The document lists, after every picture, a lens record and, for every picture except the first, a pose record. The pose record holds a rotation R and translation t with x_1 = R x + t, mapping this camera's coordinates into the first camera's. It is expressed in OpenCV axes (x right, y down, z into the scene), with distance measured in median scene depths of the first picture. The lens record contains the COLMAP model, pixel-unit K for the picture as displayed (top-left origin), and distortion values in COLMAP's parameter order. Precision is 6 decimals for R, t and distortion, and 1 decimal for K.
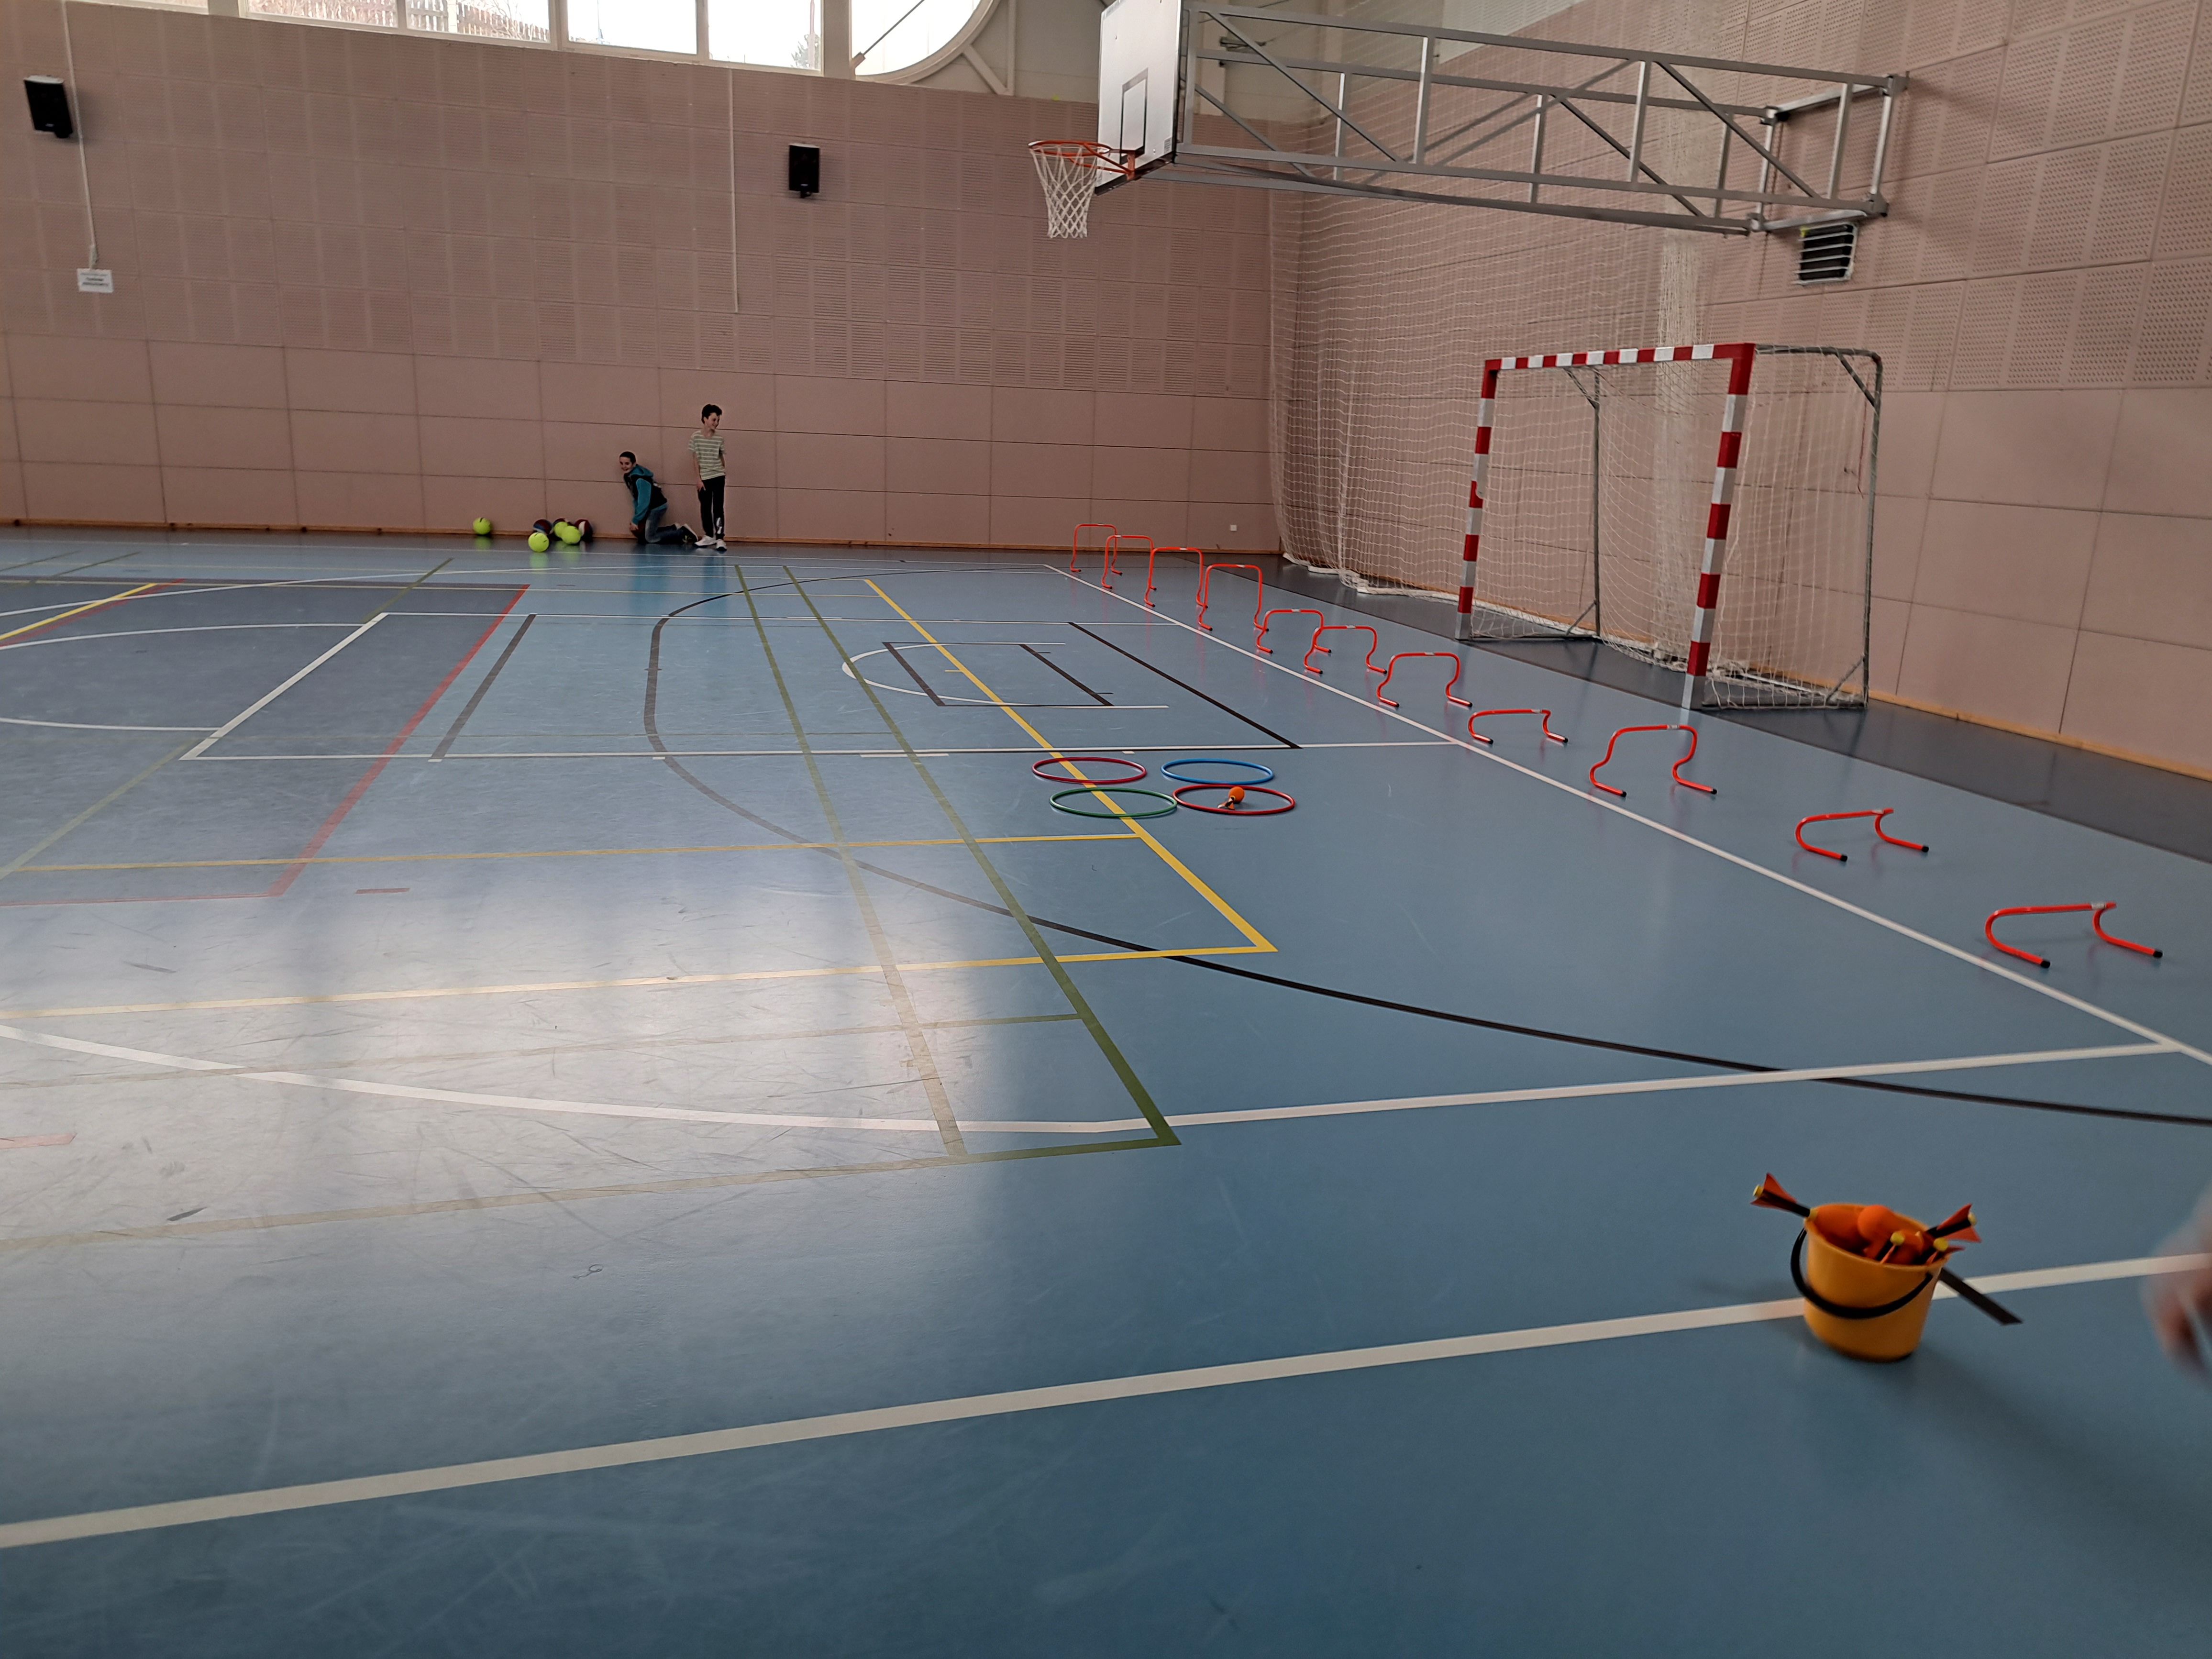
lens RADIAL K [[1608.5, 0, 1101.3], [0, 1608.5, 819.5], [0, 0, 1]] dist [0.071974, -0.064746]
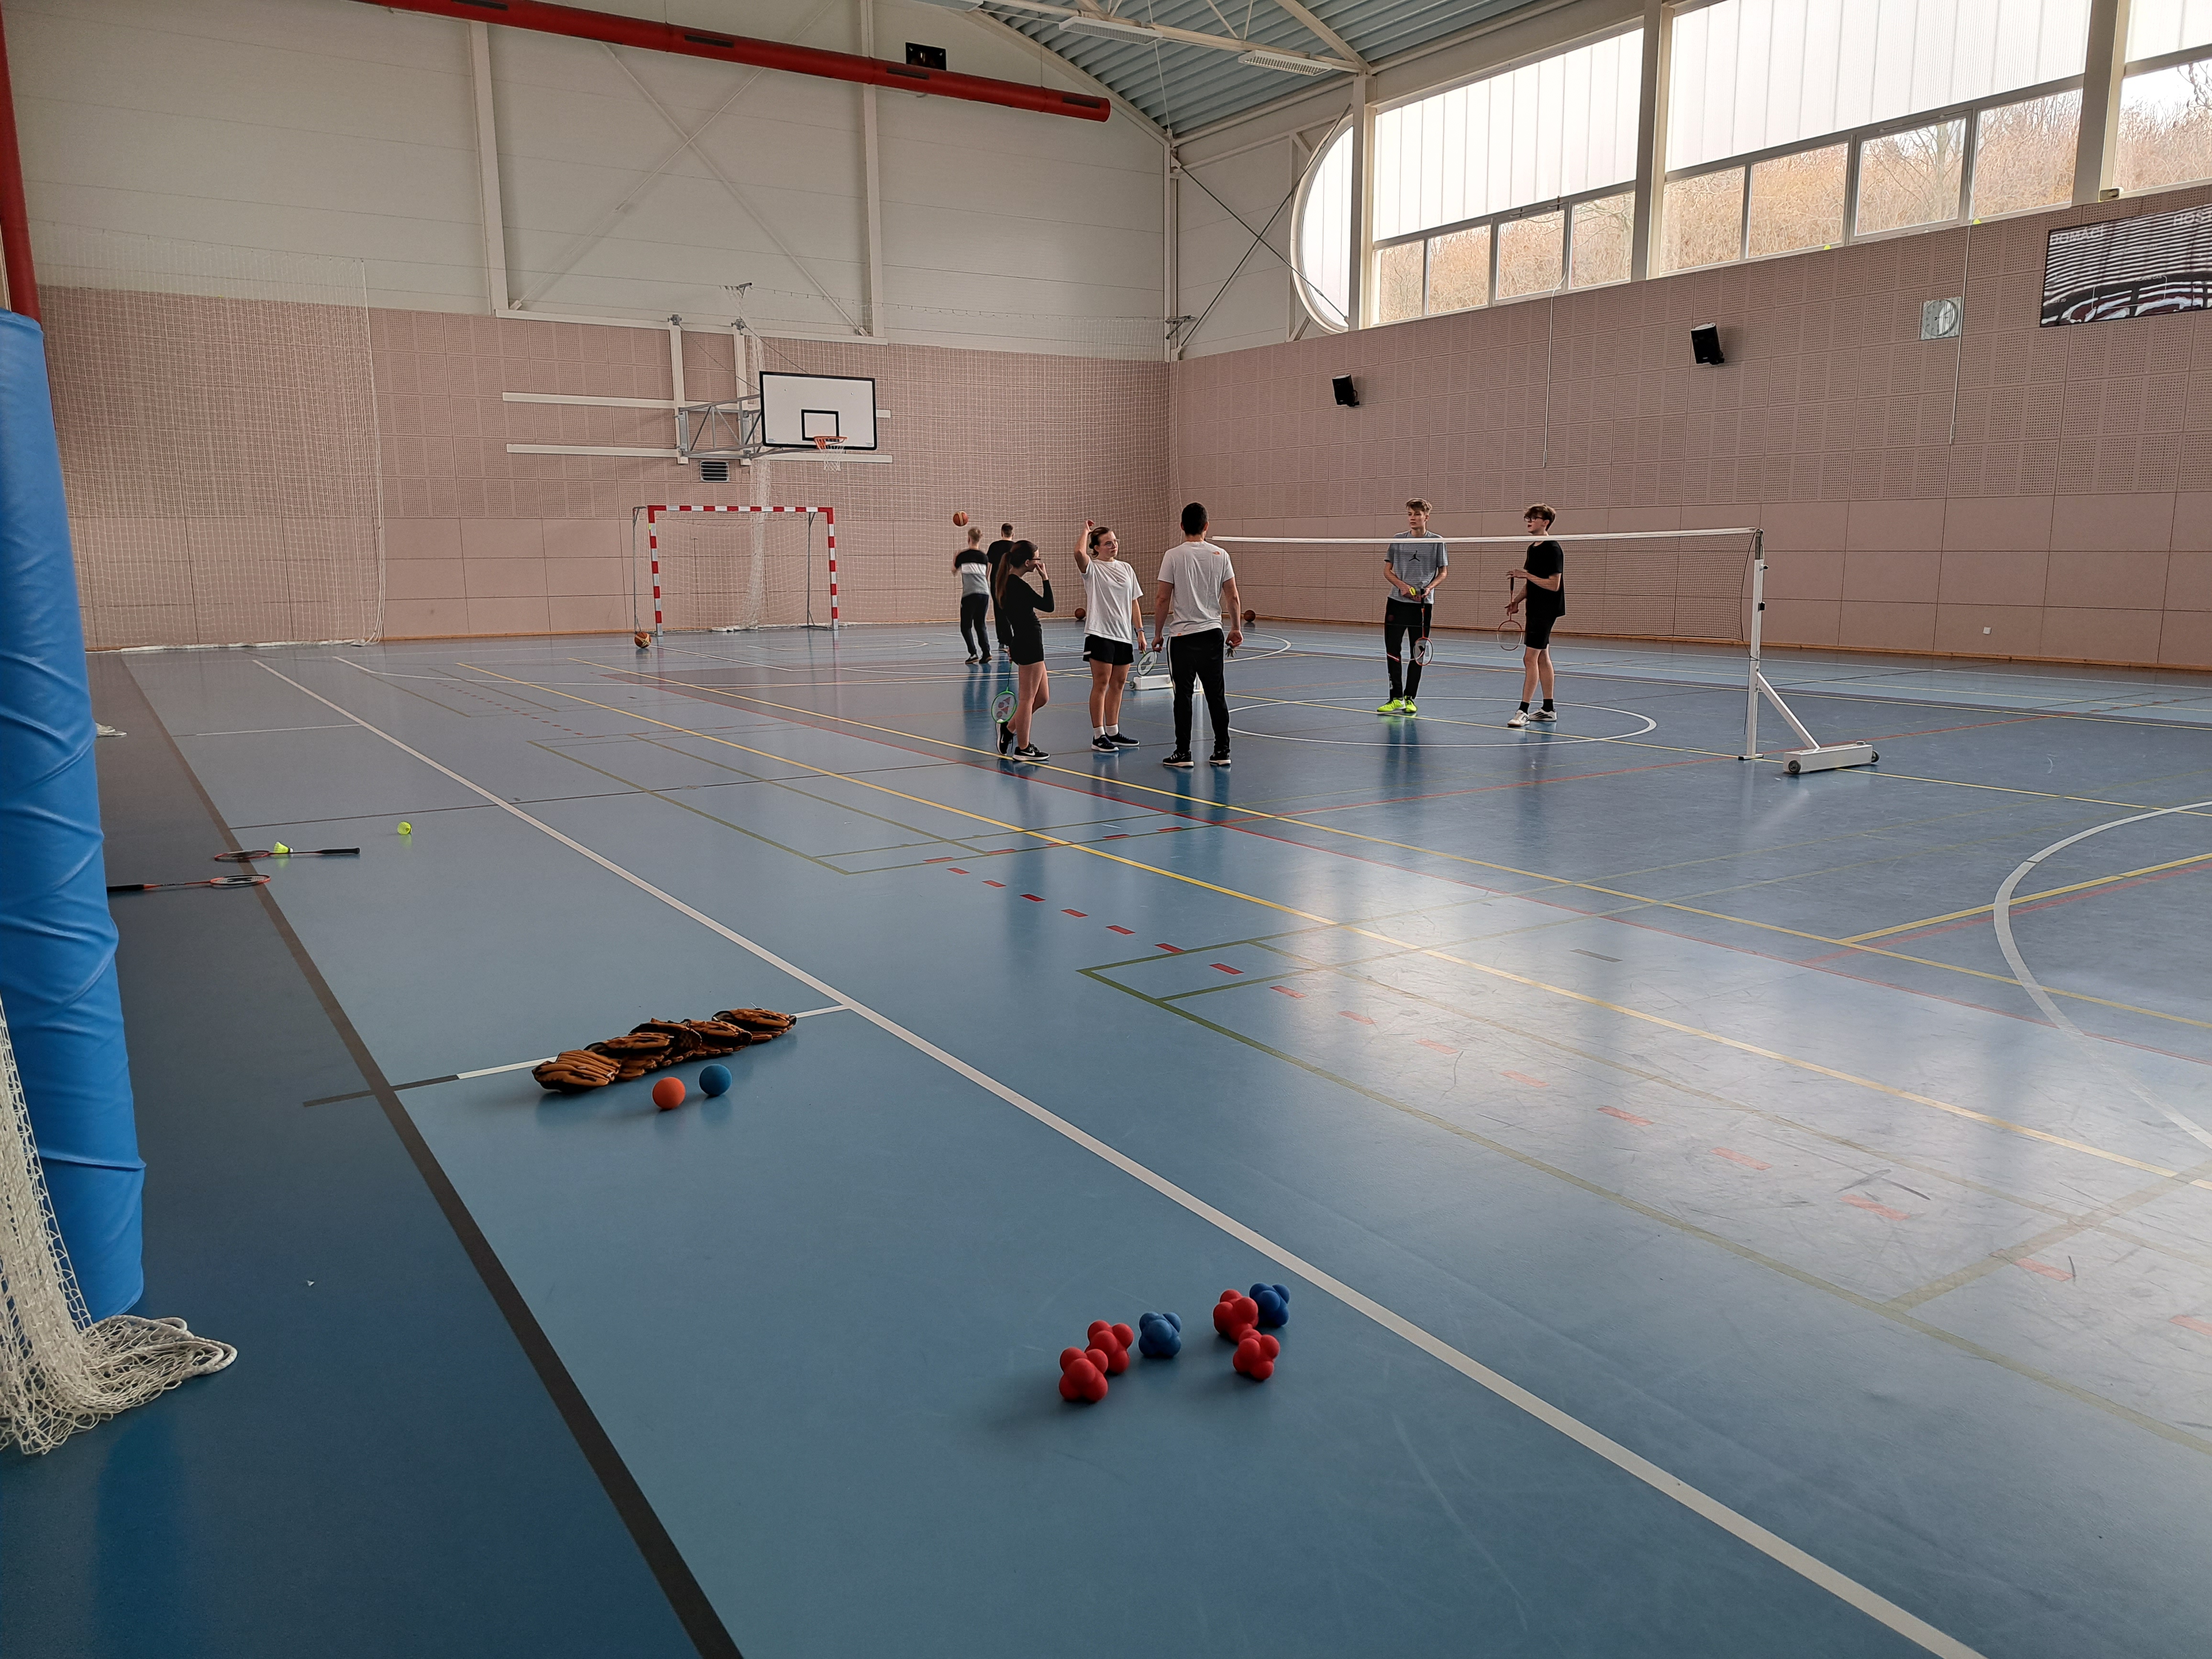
lens RADIAL K [[1608.5, 0, 1104.0], [0, 1608.5, 837.4], [0, 0, 1]] dist [0.071974, -0.064746]
pose [[0.311356, 0.132056, -0.941073, 0.763256], [-0.210497, 0.975281, 0.067213, -0.013428], [0.926687, 0.177166, 0.331457, 0.184573]]
